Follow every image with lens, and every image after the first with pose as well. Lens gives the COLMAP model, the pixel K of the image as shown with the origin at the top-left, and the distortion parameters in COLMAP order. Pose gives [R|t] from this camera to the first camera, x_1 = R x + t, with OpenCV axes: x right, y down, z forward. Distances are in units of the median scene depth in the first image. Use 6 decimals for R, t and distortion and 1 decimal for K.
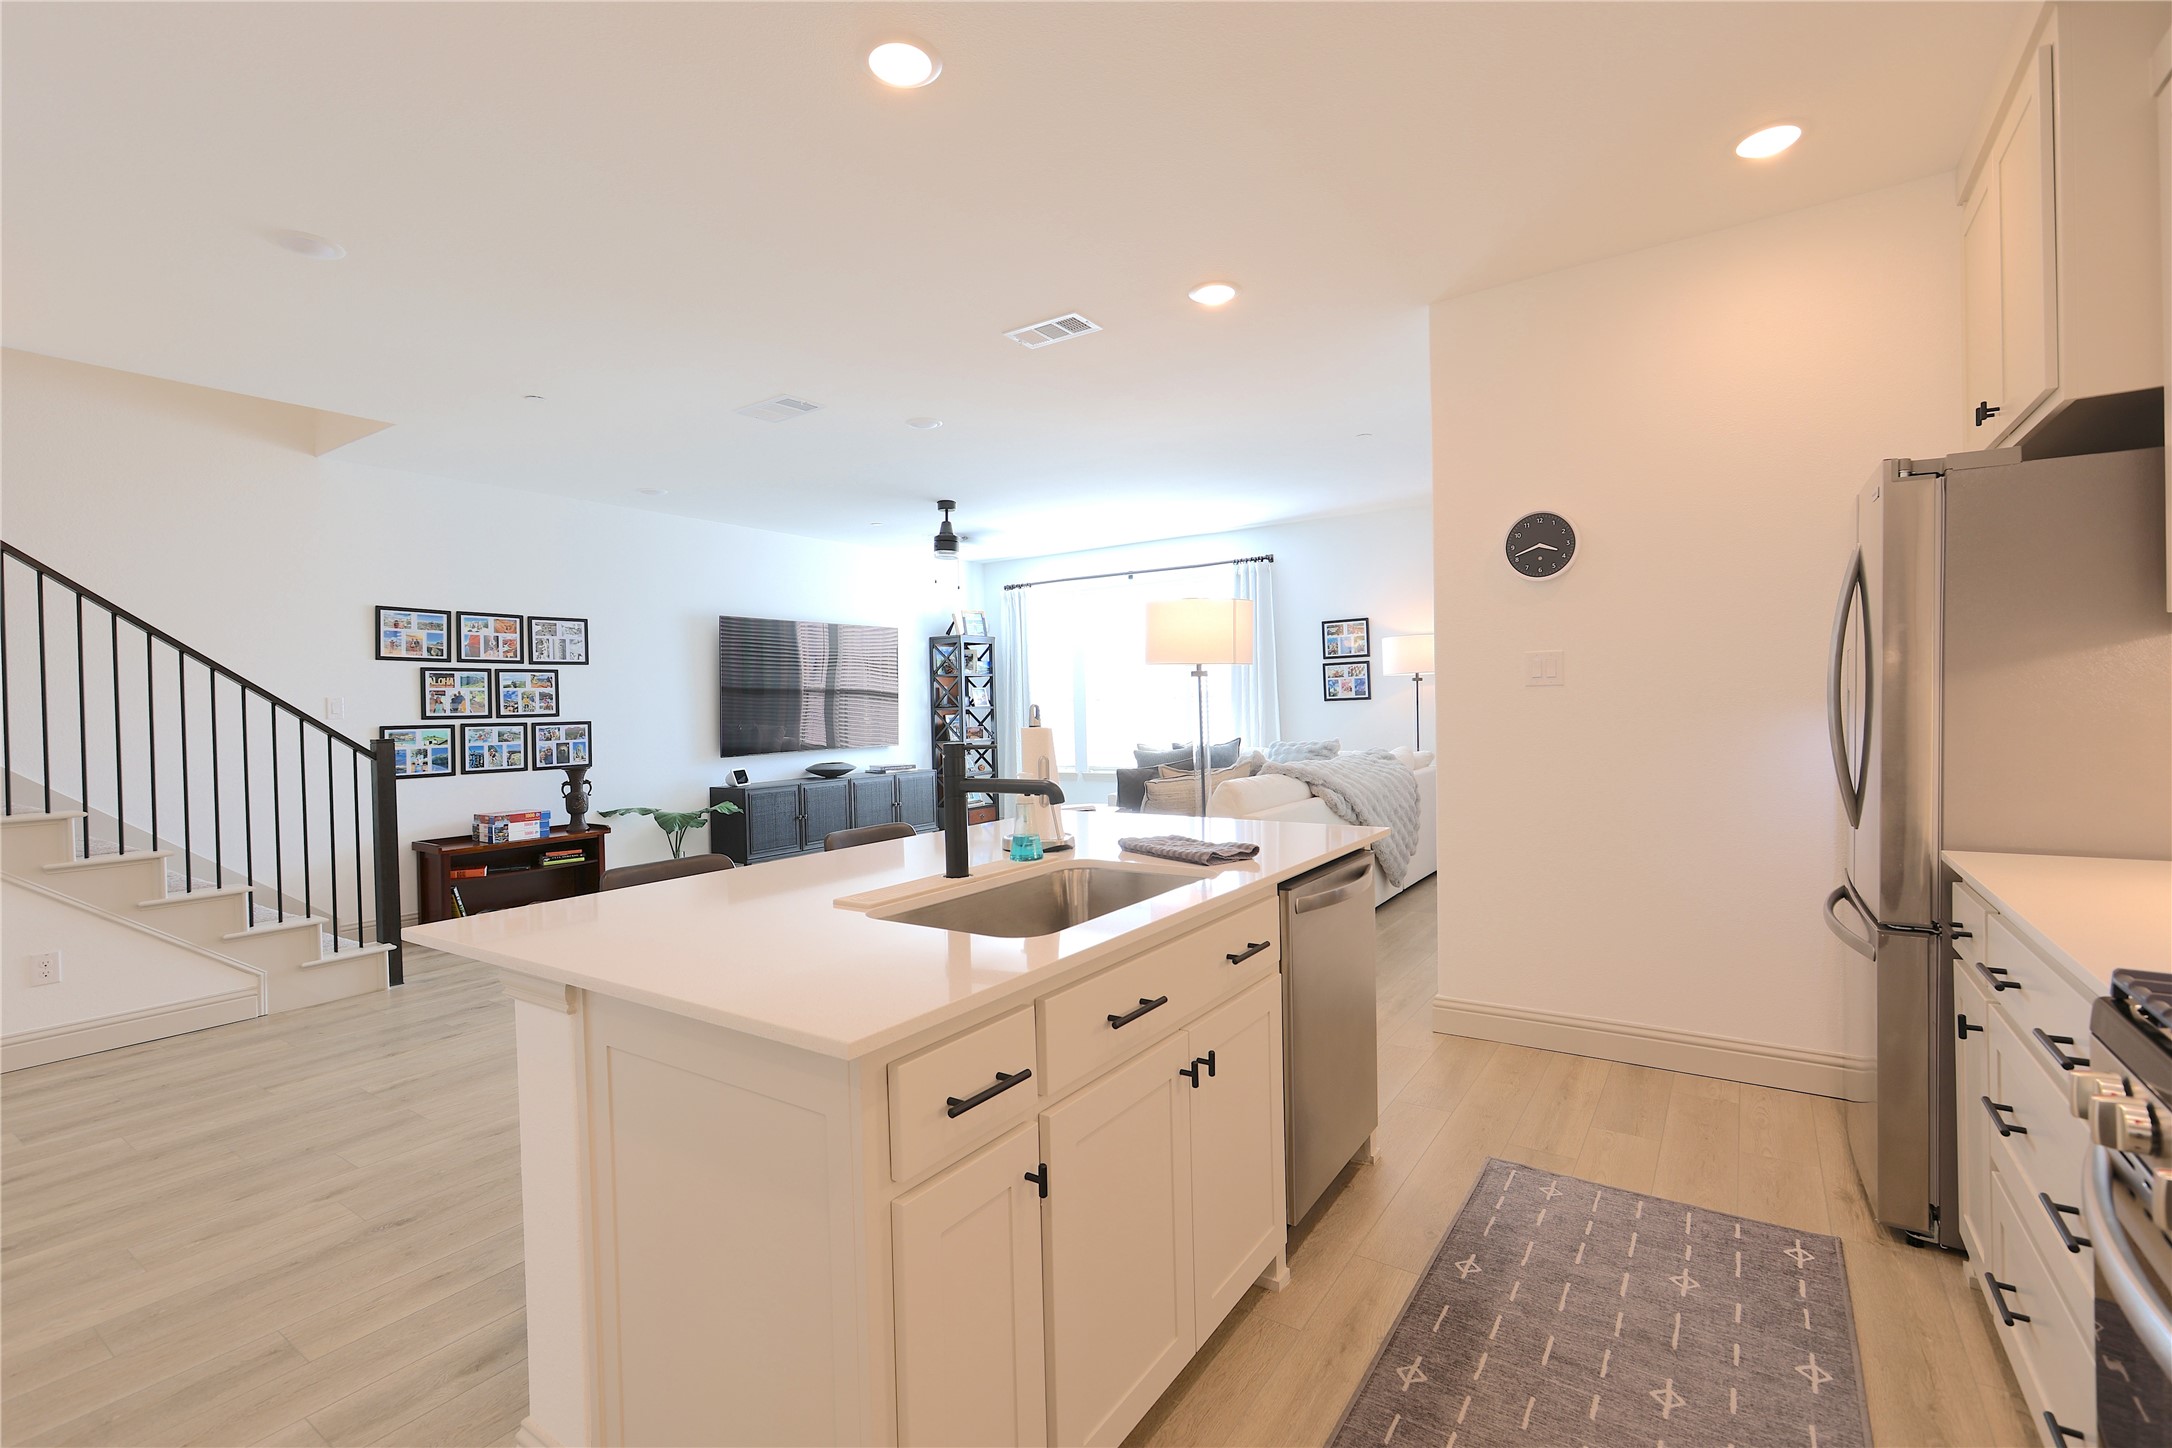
lens RADIAL K [[960.5, 0, 1079.4], [0, 960.5, 725.3], [0, 0, 1]] dist [0.001204, 0.000177]
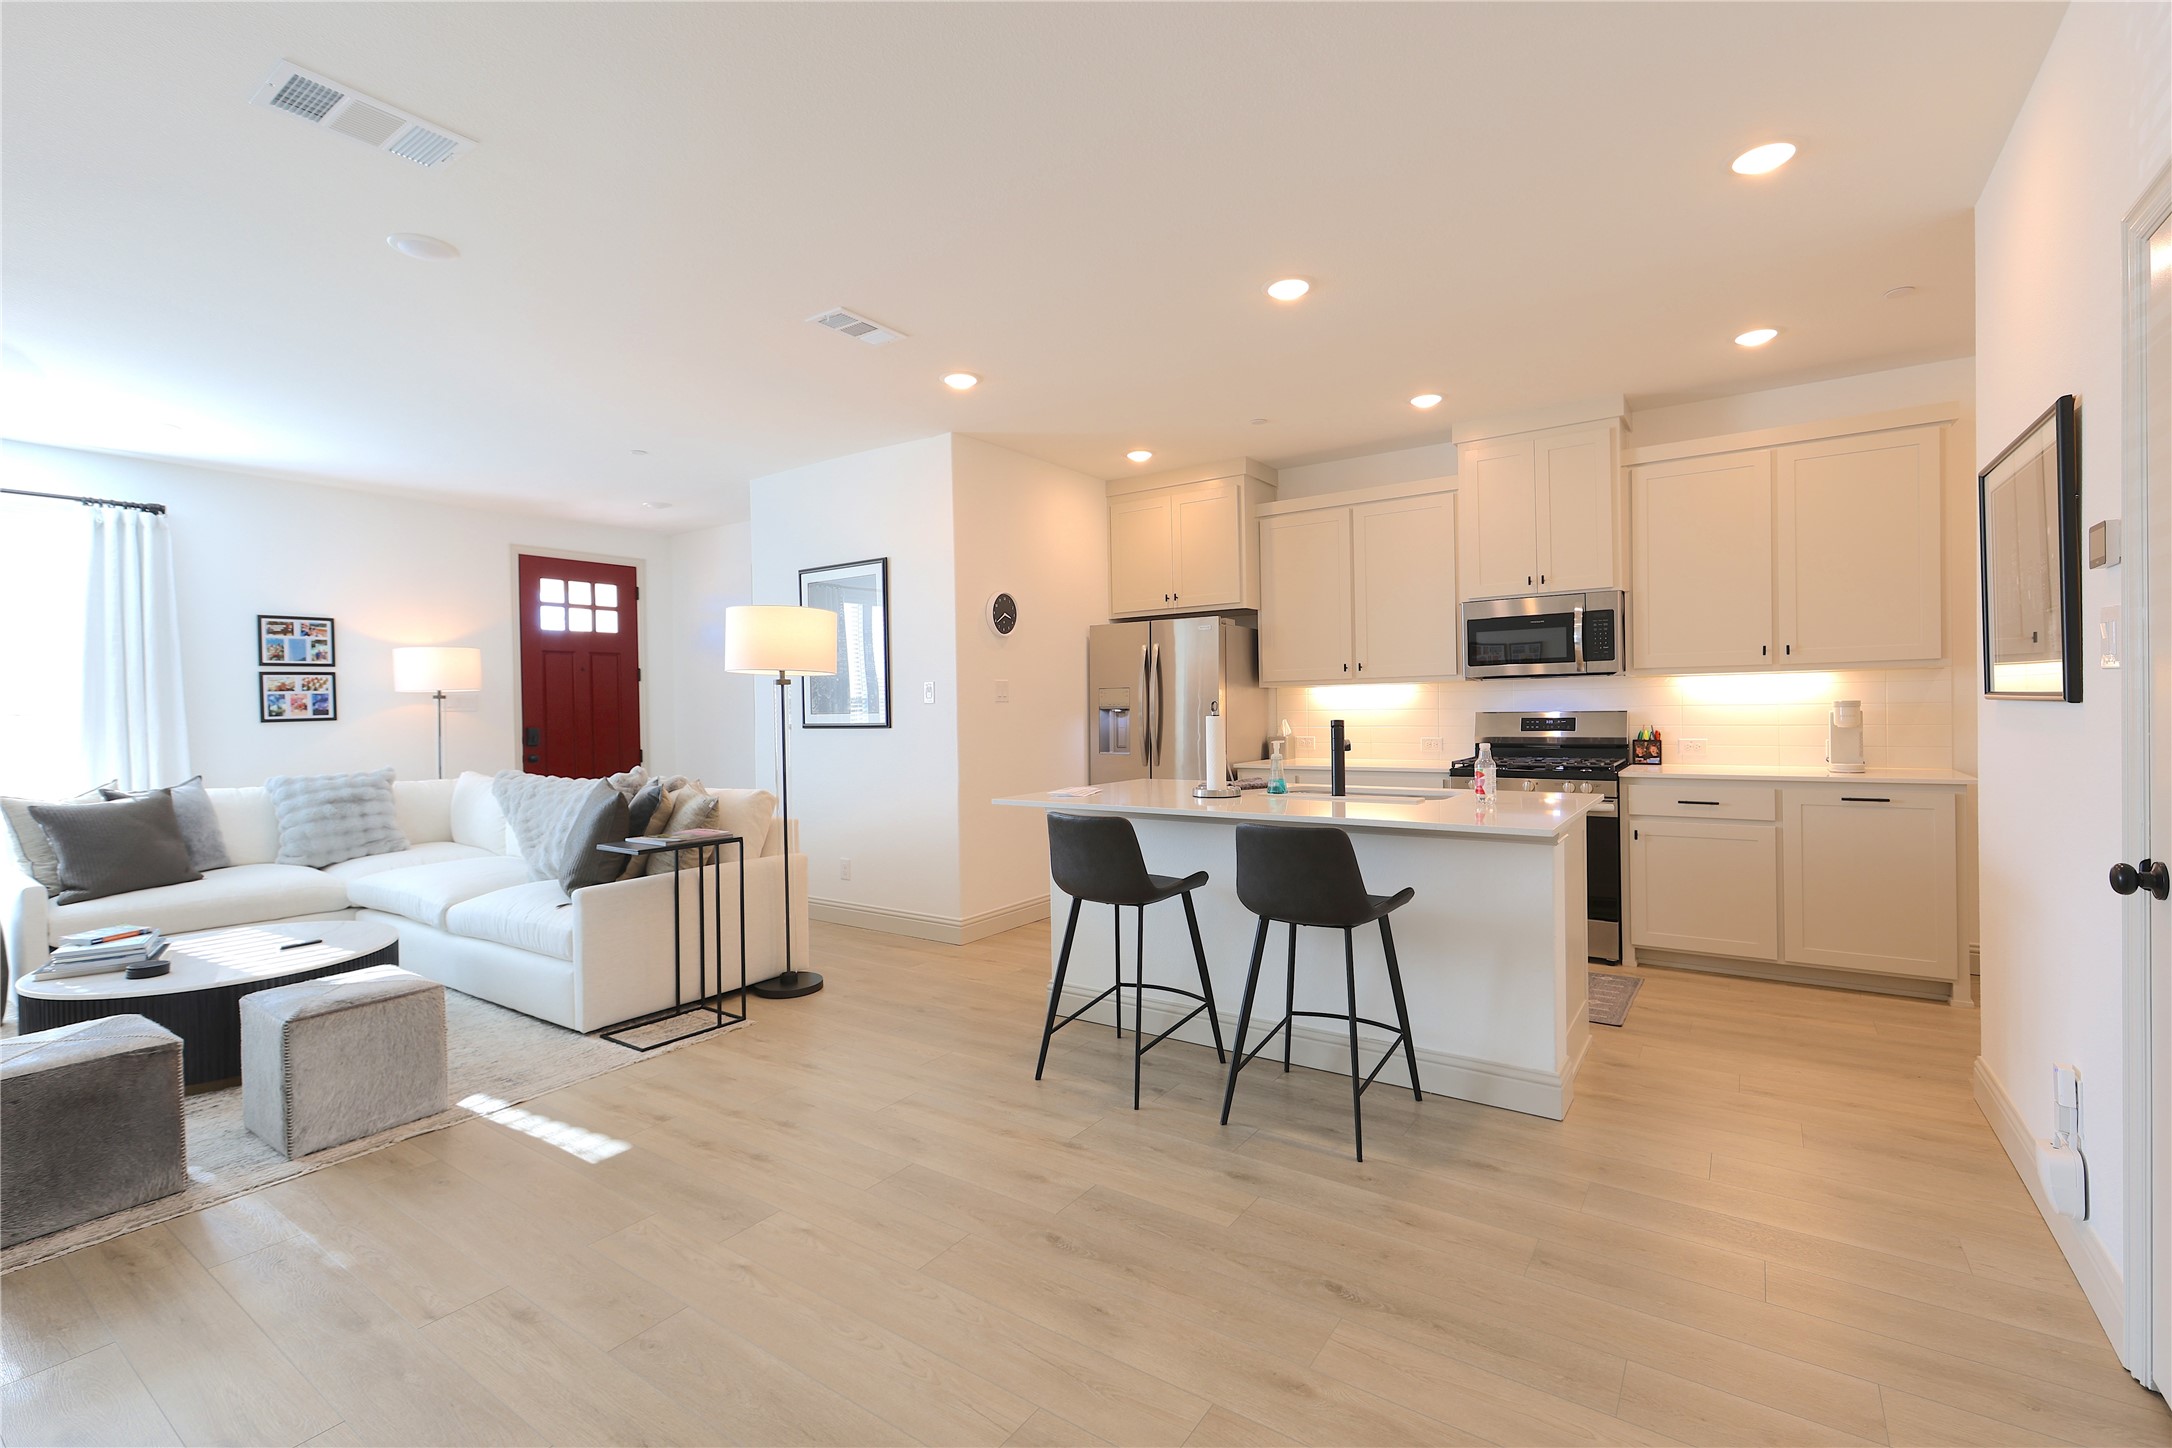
lens RADIAL K [[960.5, 0, 1089.8], [0, 960.5, 713.3], [0, 0, 1]] dist [0.001204, 0.000177]
pose [[0.003432, 0.018585, 0.999821, -1.649617], [0.039038, 0.999063, -0.018705, 0.021253], [-0.999232, 0.039095, 0.002703, 1.263010]]
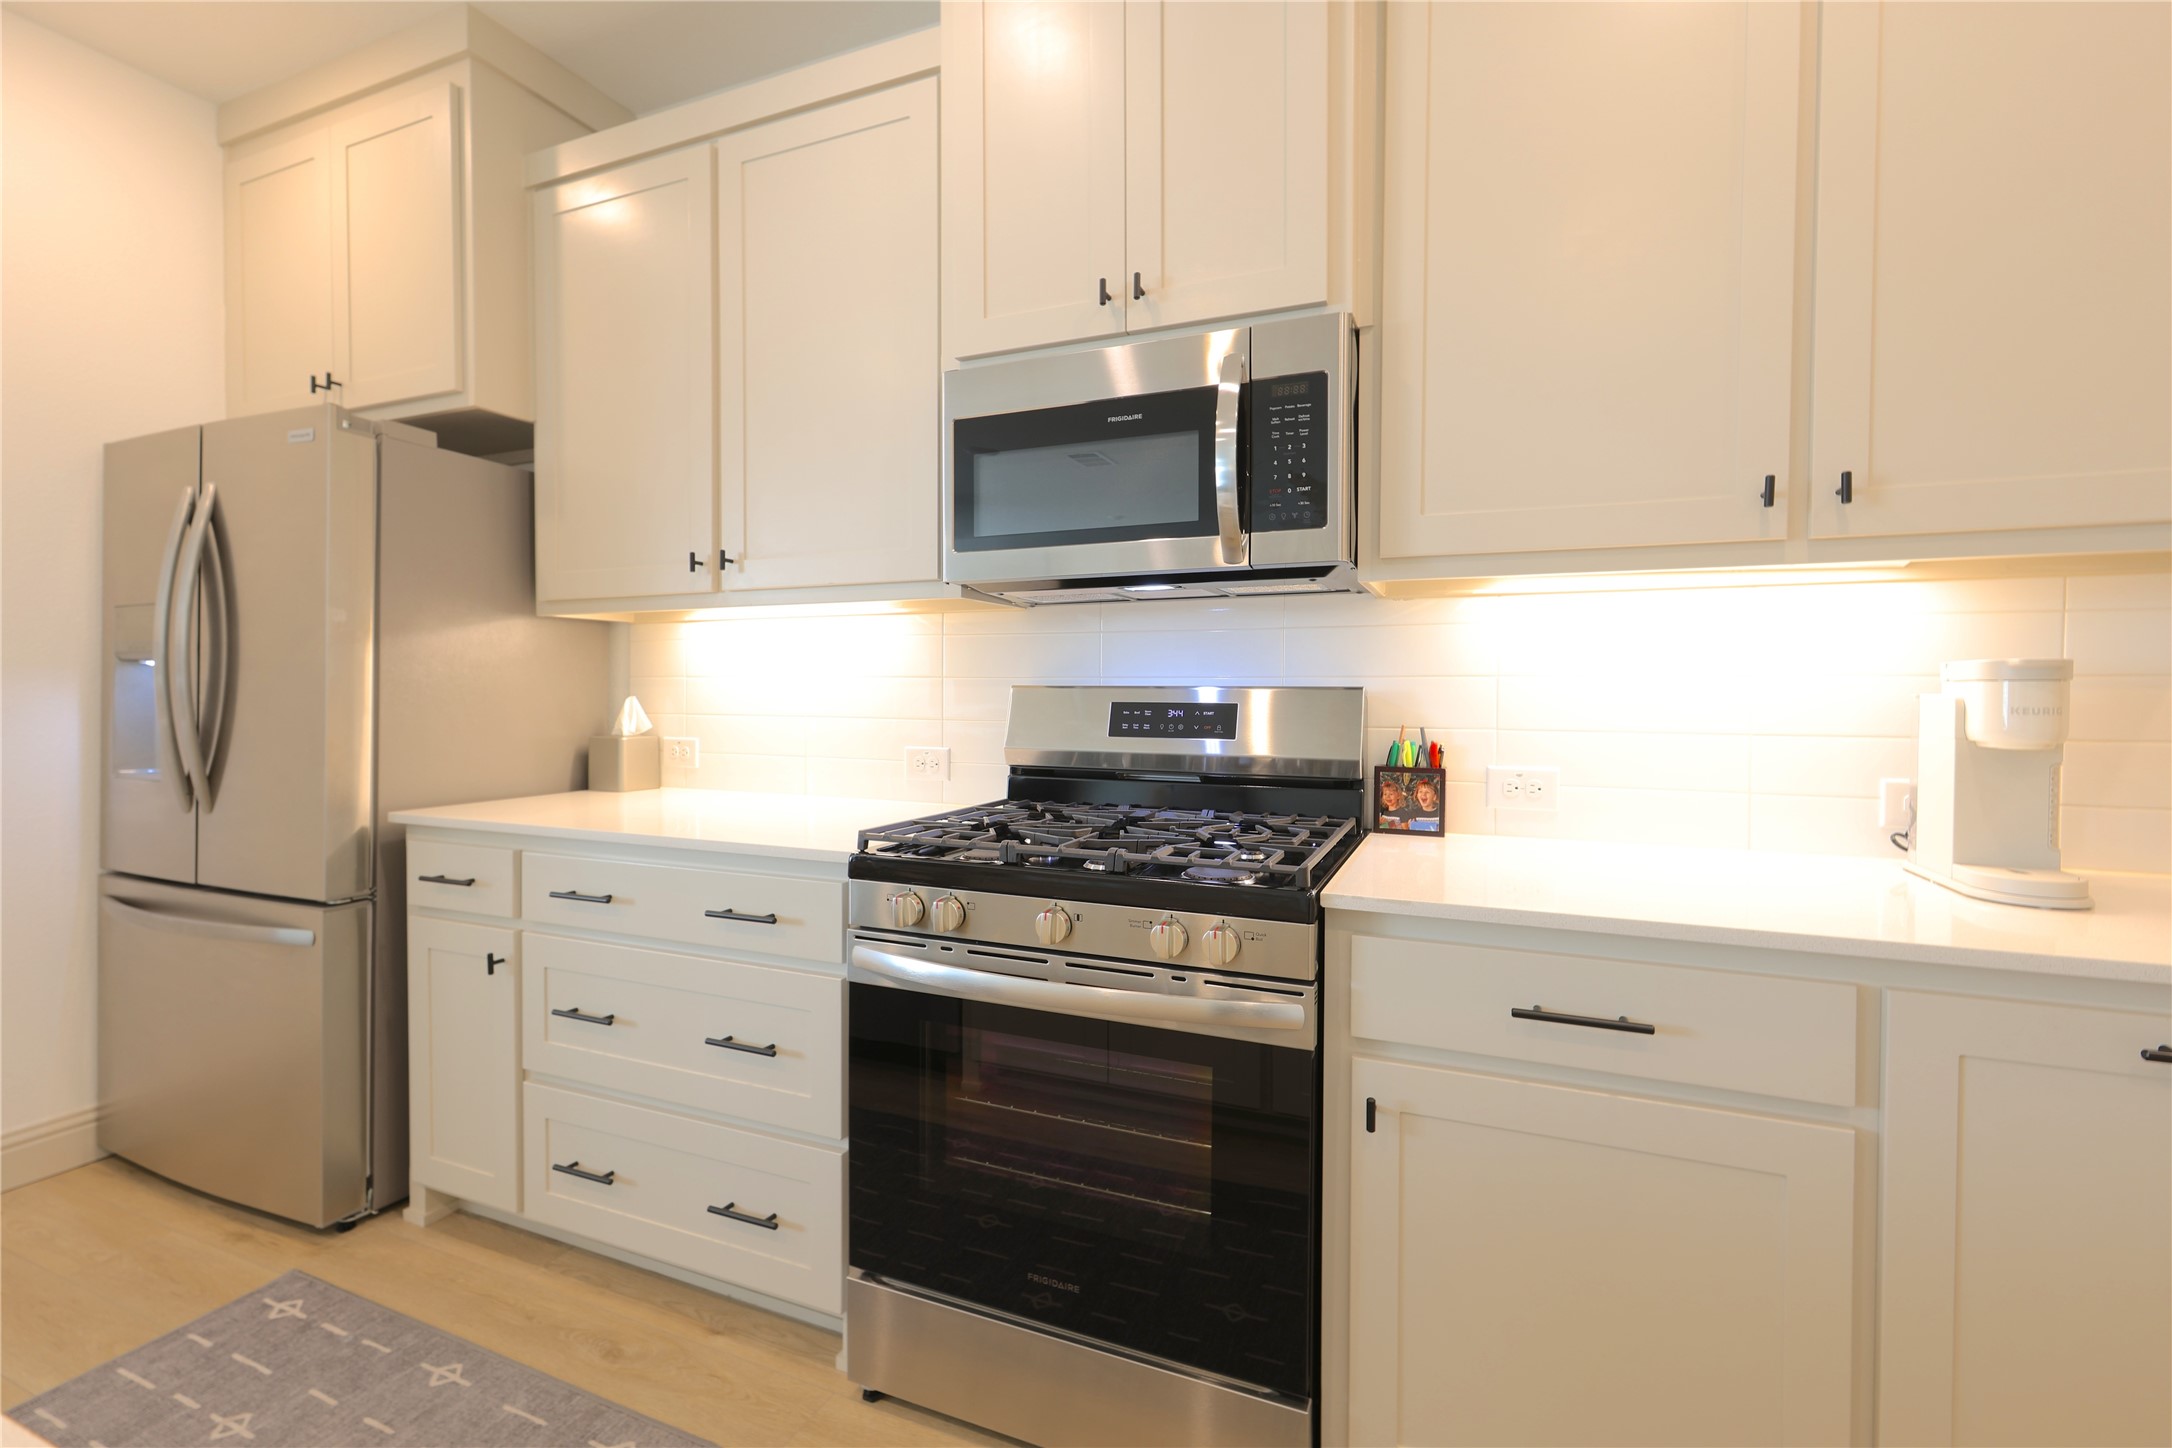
lens RADIAL K [[960.5, 0, 1075.9], [0, 960.5, 703.8], [0, 0, 1]] dist [0.001204, 0.000177]
pose [[-0.194537, 0.009024, 0.980854, -0.208810], [0.021803, 0.999750, -0.004873, 0.034751], [-0.980653, 0.020437, -0.194686, 0.442951]]
